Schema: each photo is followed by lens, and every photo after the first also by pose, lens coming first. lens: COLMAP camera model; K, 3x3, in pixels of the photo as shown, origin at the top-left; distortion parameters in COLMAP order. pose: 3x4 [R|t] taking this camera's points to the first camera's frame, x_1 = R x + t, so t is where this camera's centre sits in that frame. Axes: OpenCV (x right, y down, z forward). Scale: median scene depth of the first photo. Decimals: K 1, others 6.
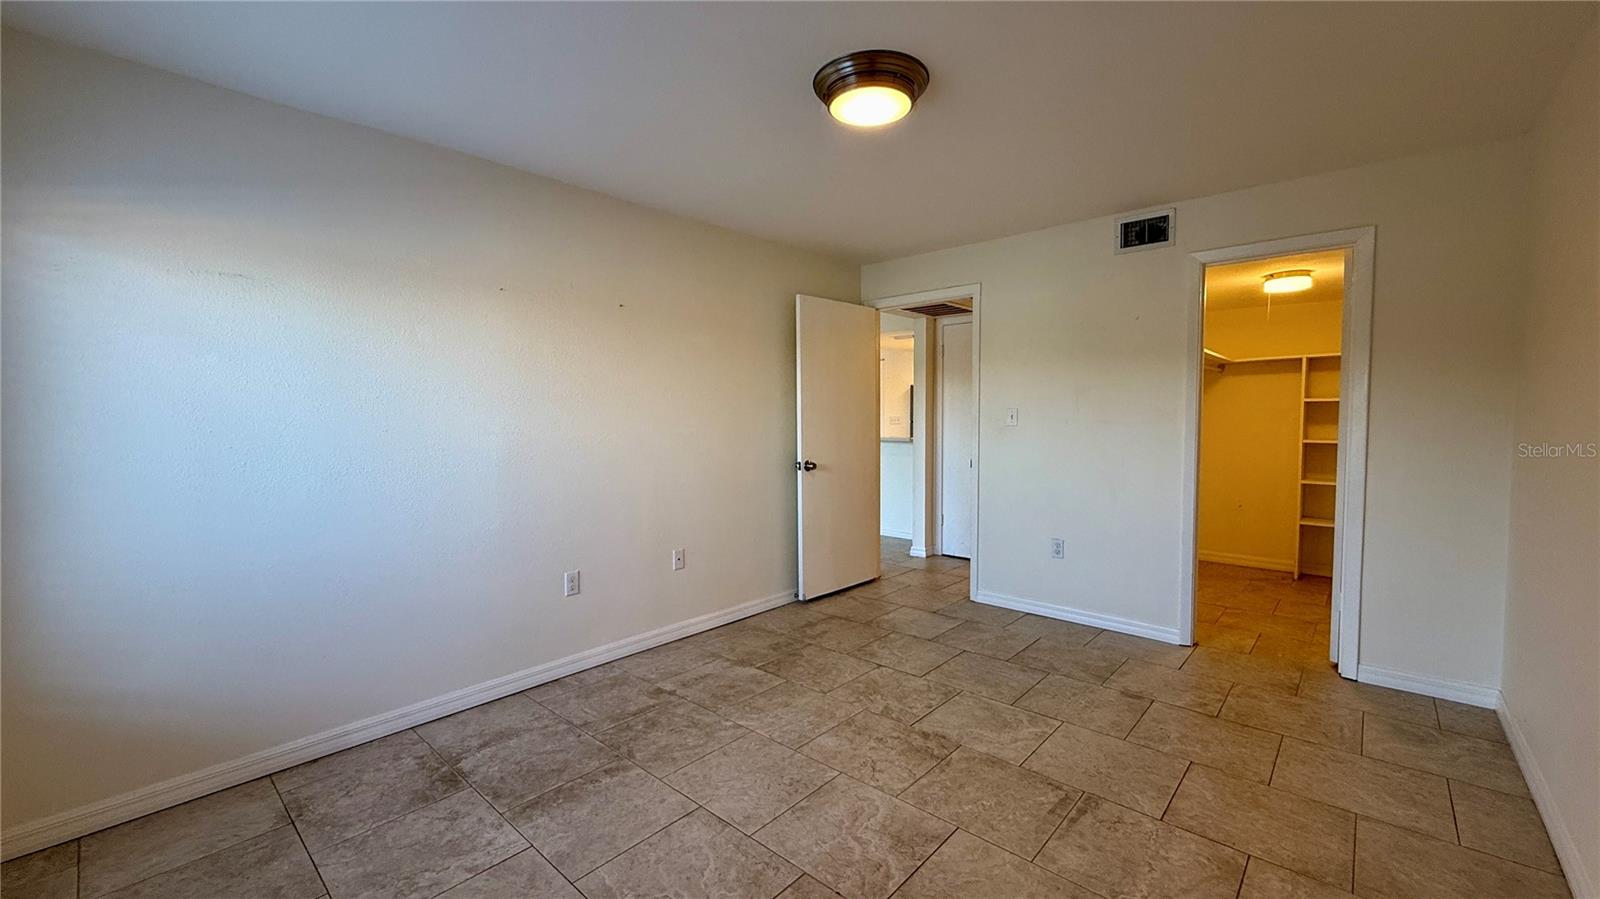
lens RADIAL K [[636.1, 0, 802.2], [0, 636.1, 448.3], [0, 0, 1]] dist [0.002471, 0.000110]
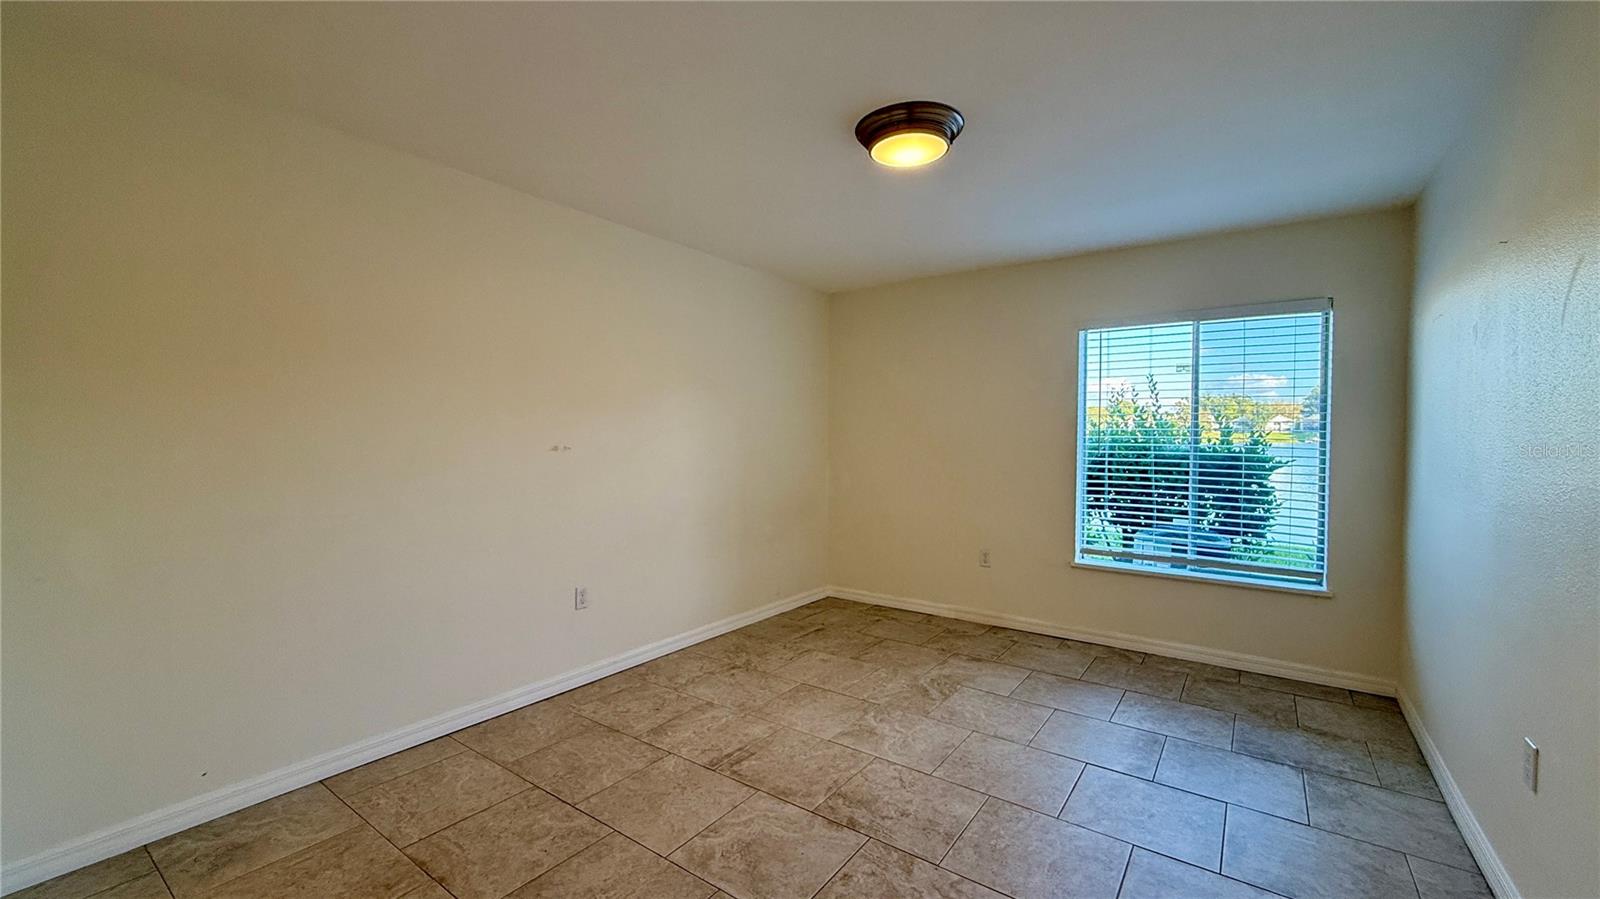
lens RADIAL K [[636.1, 0, 792.2], [0, 636.1, 445.0], [0, 0, 1]] dist [0.002471, 0.000110]
pose [[-0.995482, 0.003236, -0.094895, 0.390360], [-0.003373, 0.997583, 0.069403, -0.110751], [0.094890, 0.069409, -0.993065, 1.997848]]
